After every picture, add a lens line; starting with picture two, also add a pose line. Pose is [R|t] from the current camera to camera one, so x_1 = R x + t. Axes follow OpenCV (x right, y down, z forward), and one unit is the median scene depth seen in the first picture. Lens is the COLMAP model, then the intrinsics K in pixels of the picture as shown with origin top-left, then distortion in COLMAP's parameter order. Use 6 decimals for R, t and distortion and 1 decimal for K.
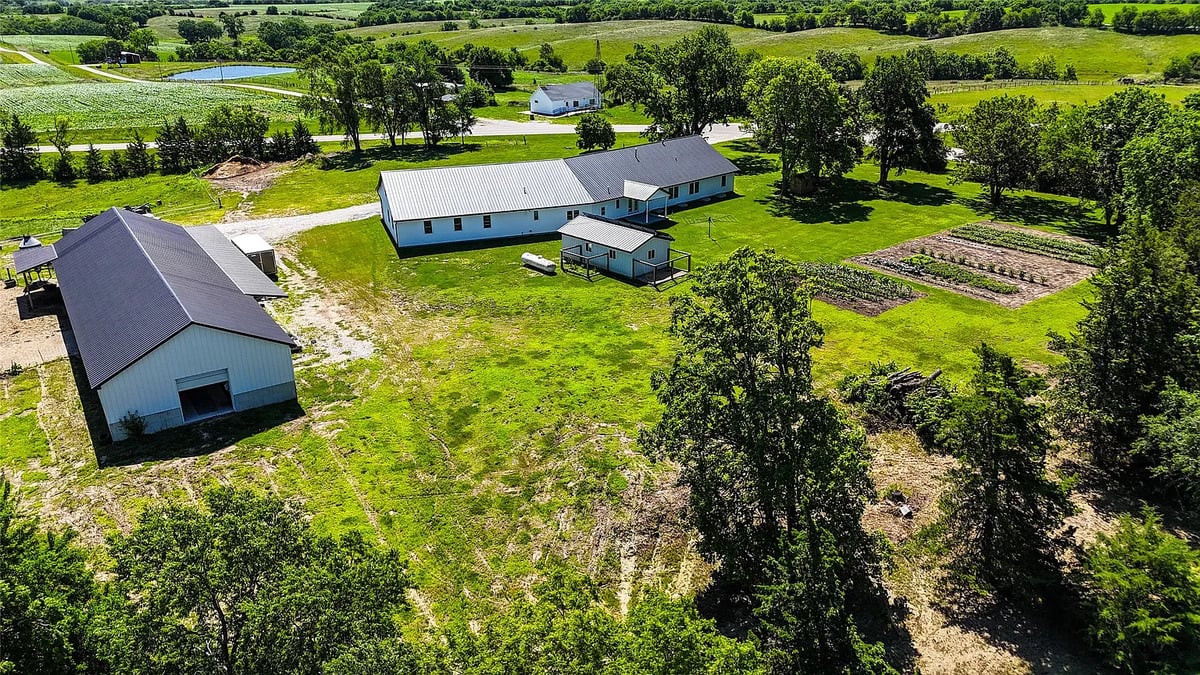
lens RADIAL K [[876.5, 0, 608.5], [0, 876.5, 335.1], [0, 0, 1]] dist [0.081206, -0.082434]
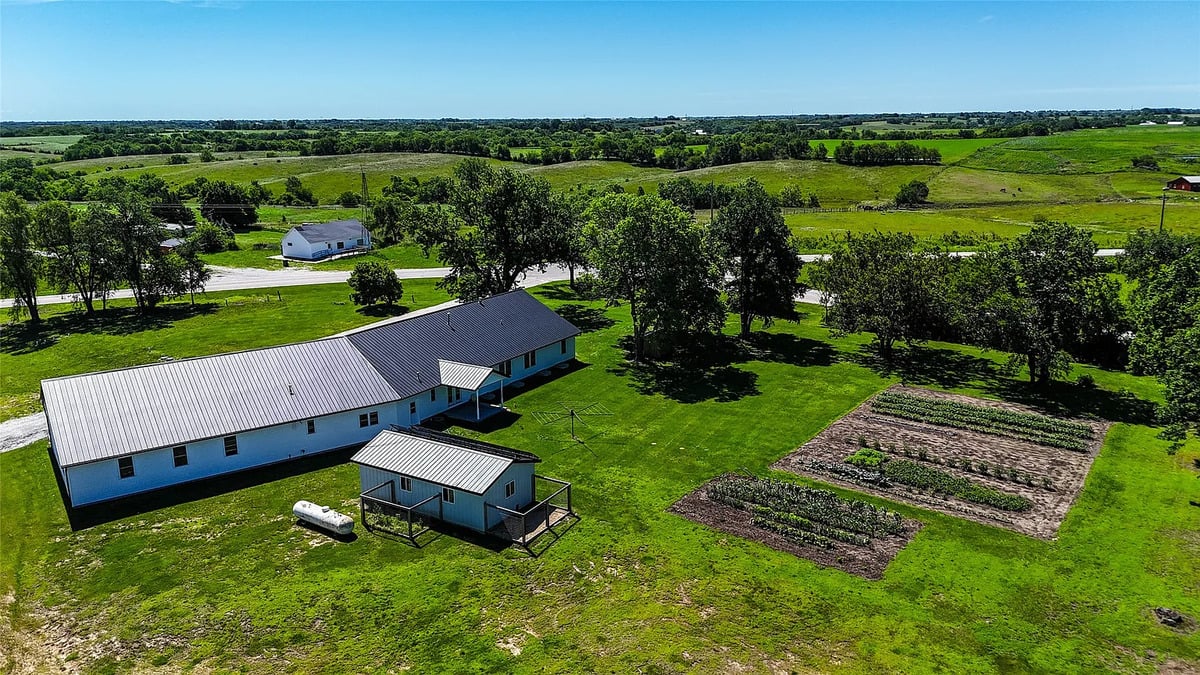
lens RADIAL K [[876.5, 0, 608.5], [0, 876.5, 335.1], [0, 0, 1]] dist [0.081206, -0.082434]
pose [[0.962695, -0.059162, 0.264043, -0.022958], [0.095132, 0.987511, -0.125585, -0.058957], [-0.253315, 0.146019, 0.956300, 0.175142]]
